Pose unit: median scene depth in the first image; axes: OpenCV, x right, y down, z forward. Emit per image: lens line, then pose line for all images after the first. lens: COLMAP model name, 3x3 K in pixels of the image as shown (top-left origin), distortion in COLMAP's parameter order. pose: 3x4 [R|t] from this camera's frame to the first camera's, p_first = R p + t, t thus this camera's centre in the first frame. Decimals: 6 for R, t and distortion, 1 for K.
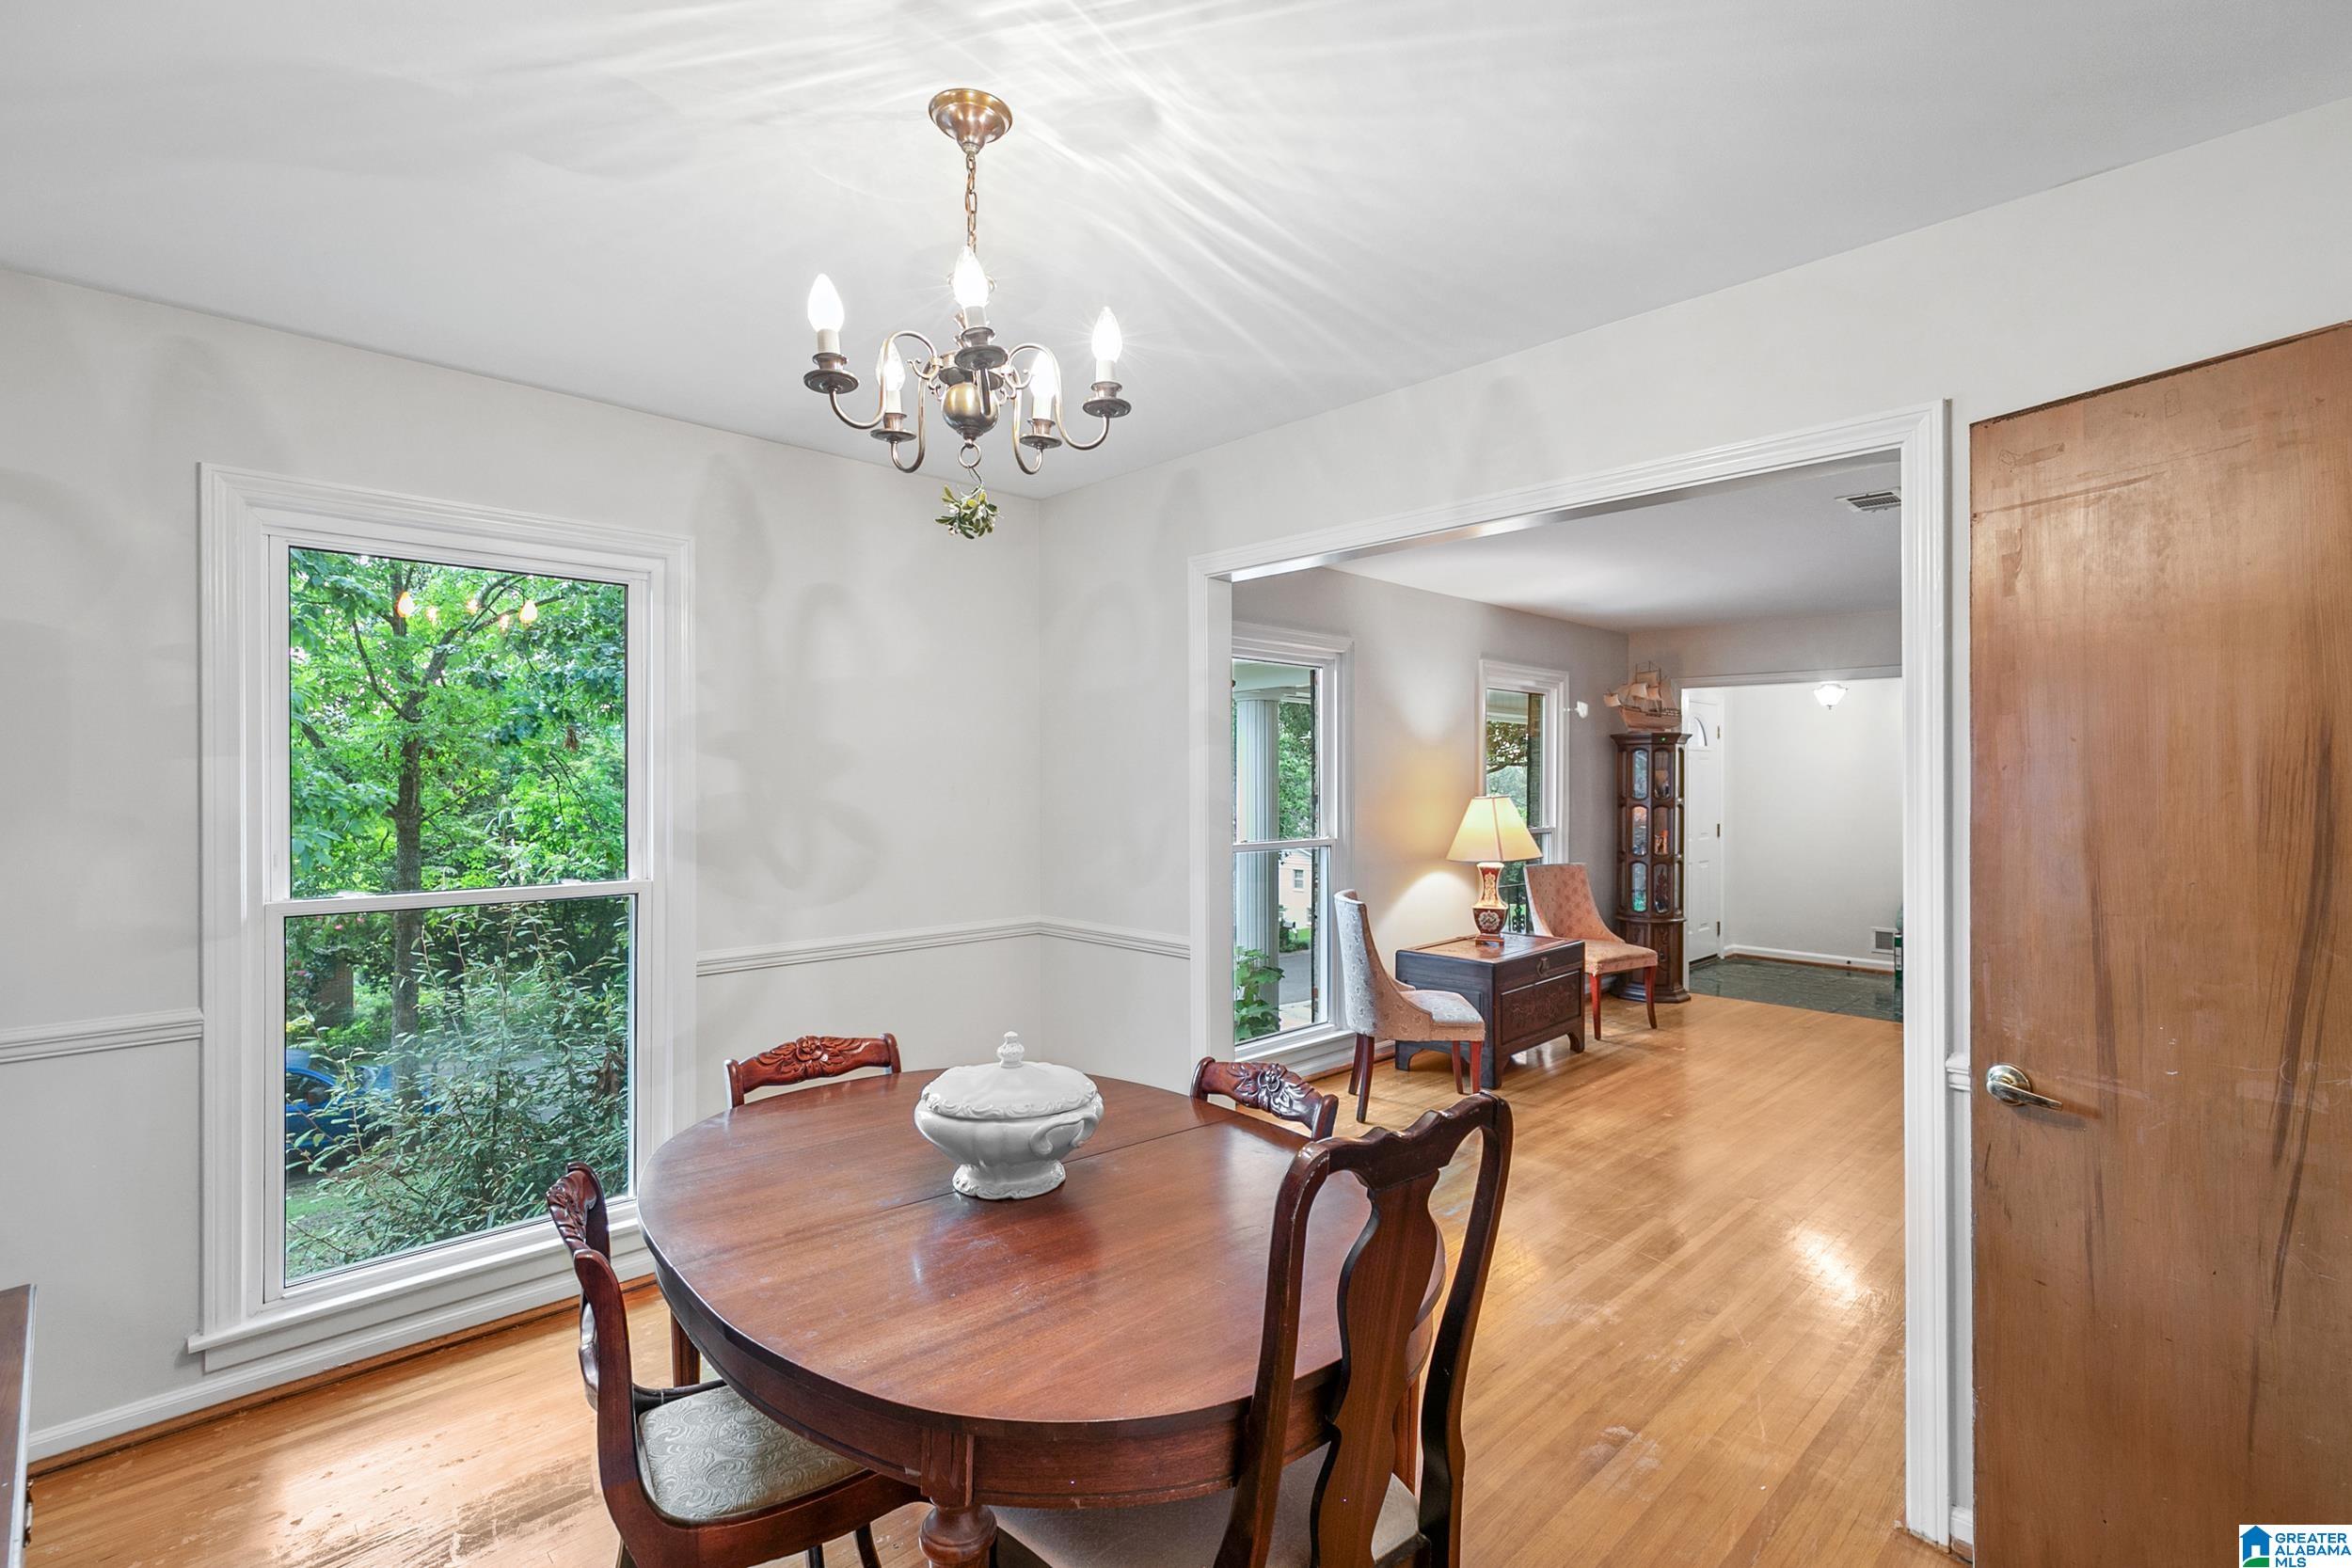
lens RADIAL K [[1061.6, 0, 1182.6], [0, 1061.6, 786.7], [0, 0, 1]] dist [-0.001593, -0.000467]
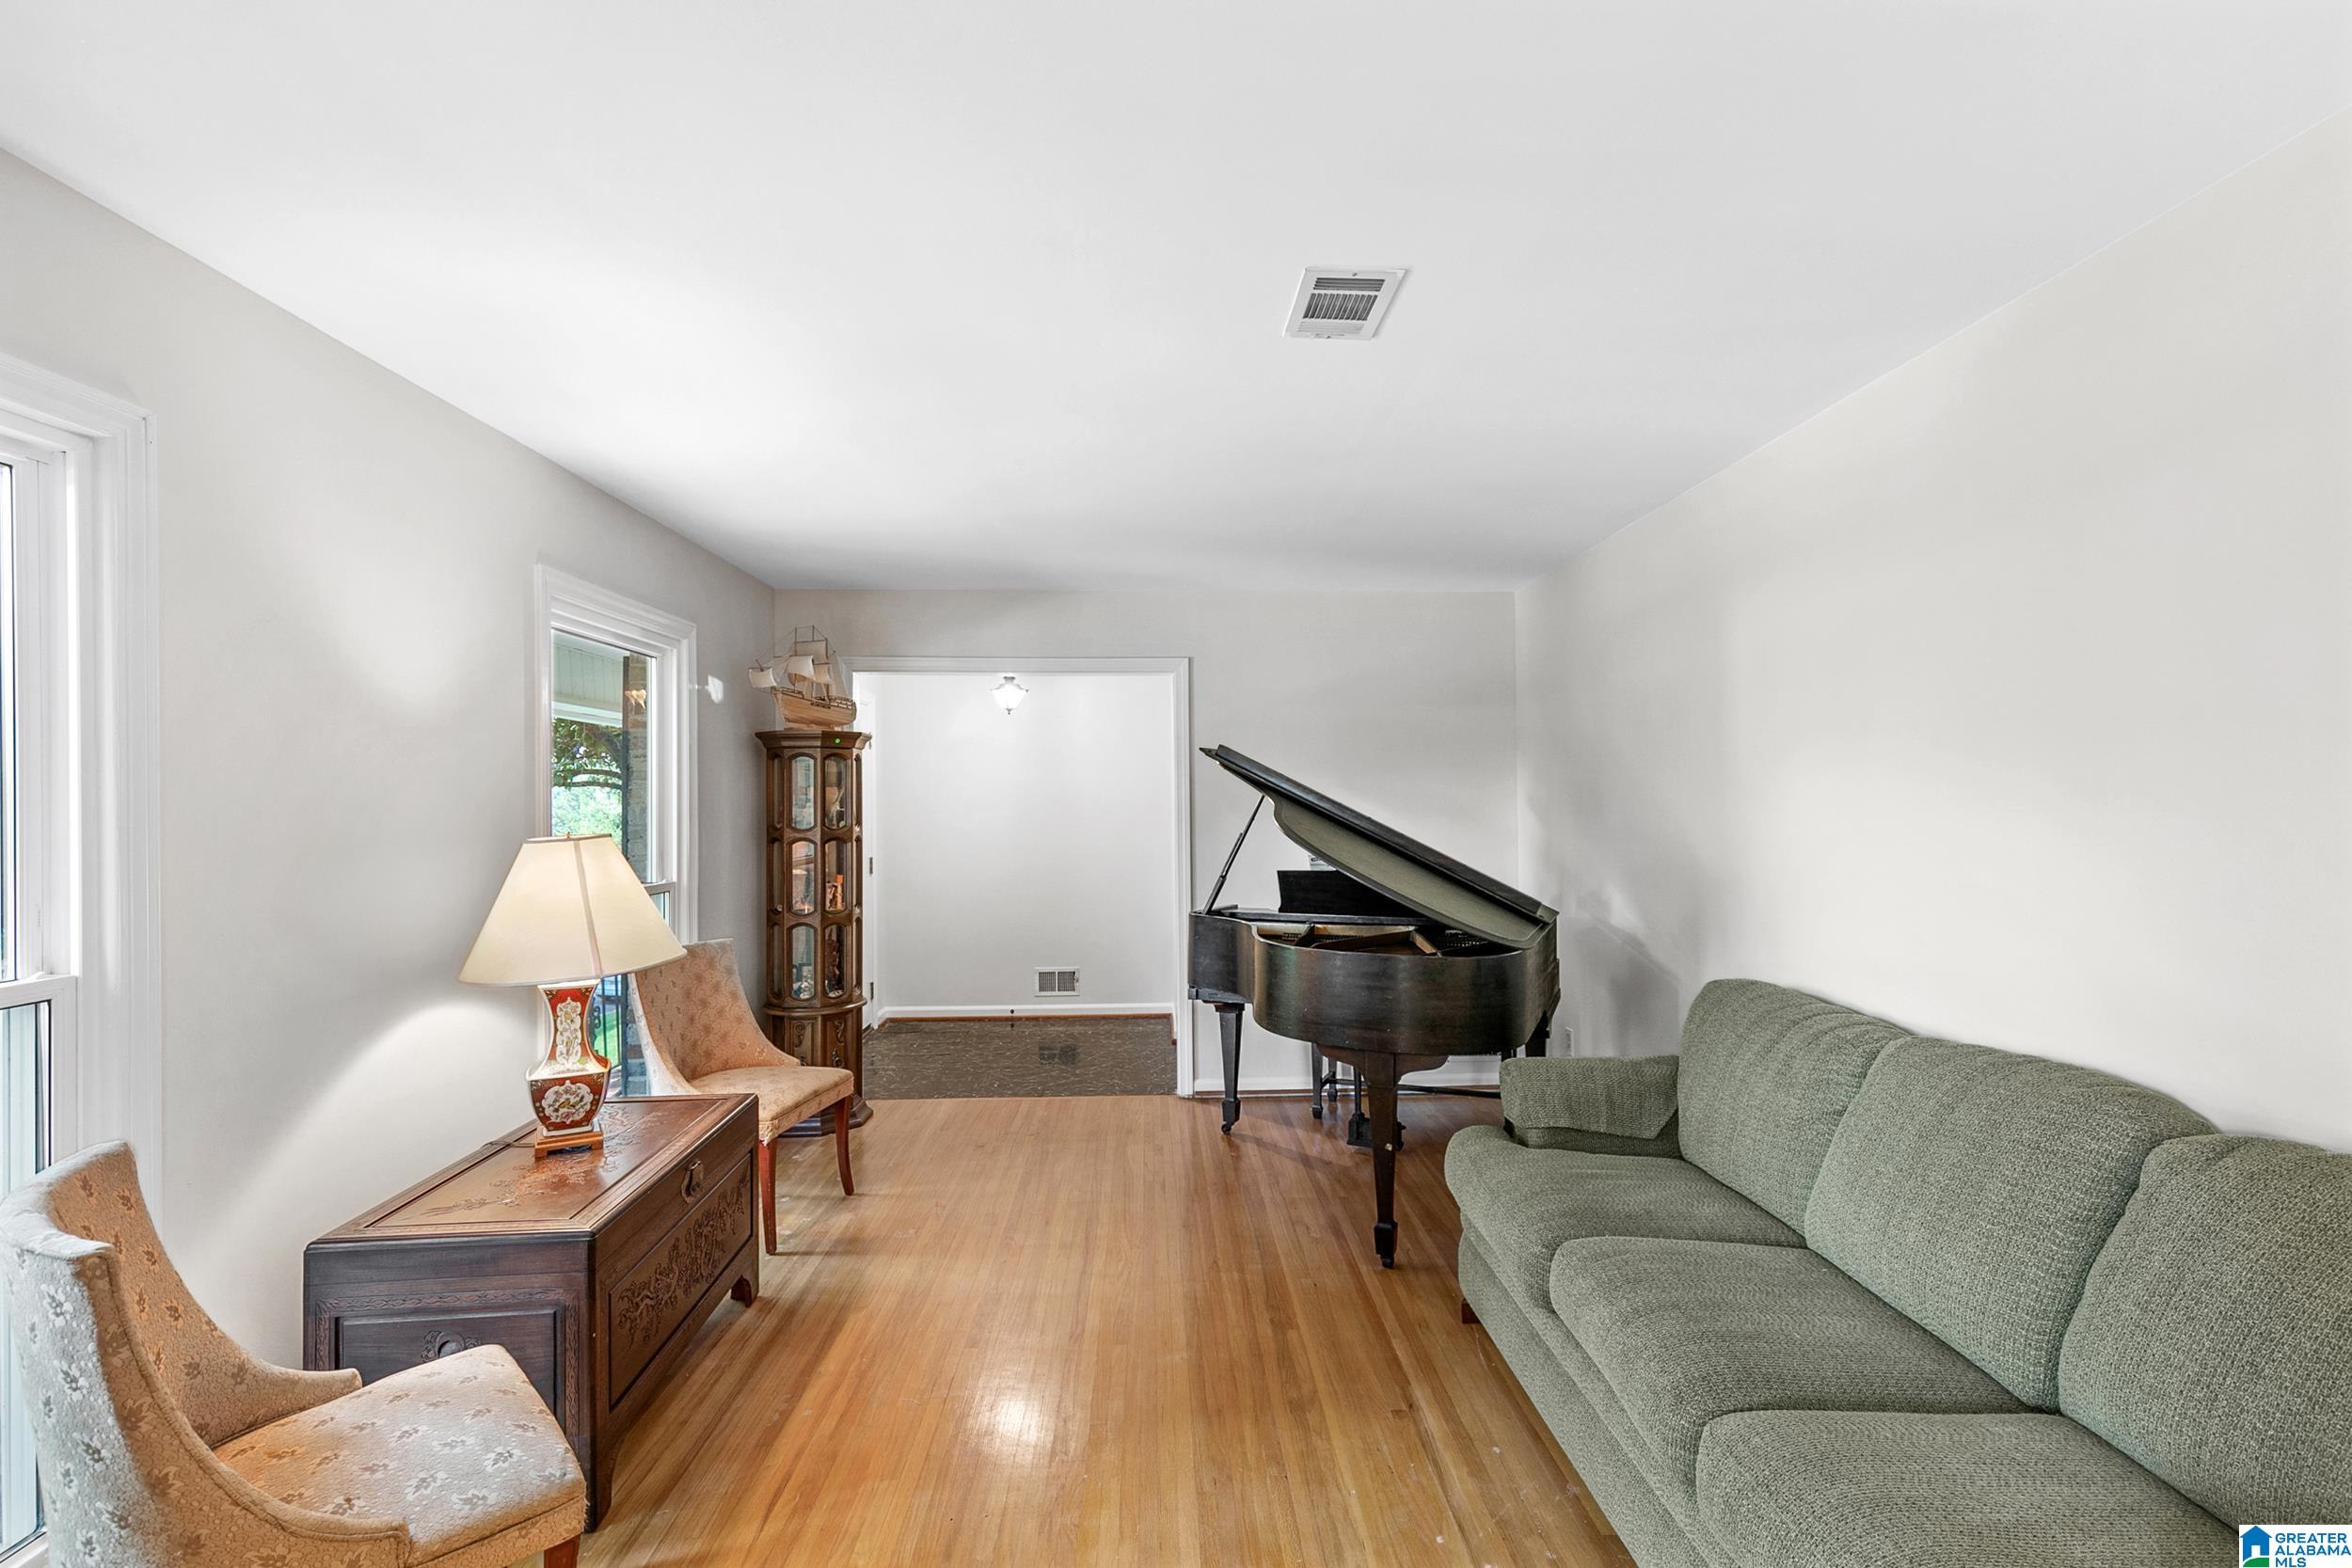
lens RADIAL K [[1061.6, 0, 1182.6], [0, 1061.6, 786.7], [0, 0, 1]] dist [-0.001593, -0.000467]
pose [[0.669215, 0.000665, 0.743068, 0.097039], [0.017141, 0.999720, -0.016331, -0.000551], [-0.742871, 0.023666, 0.669016, 0.382255]]
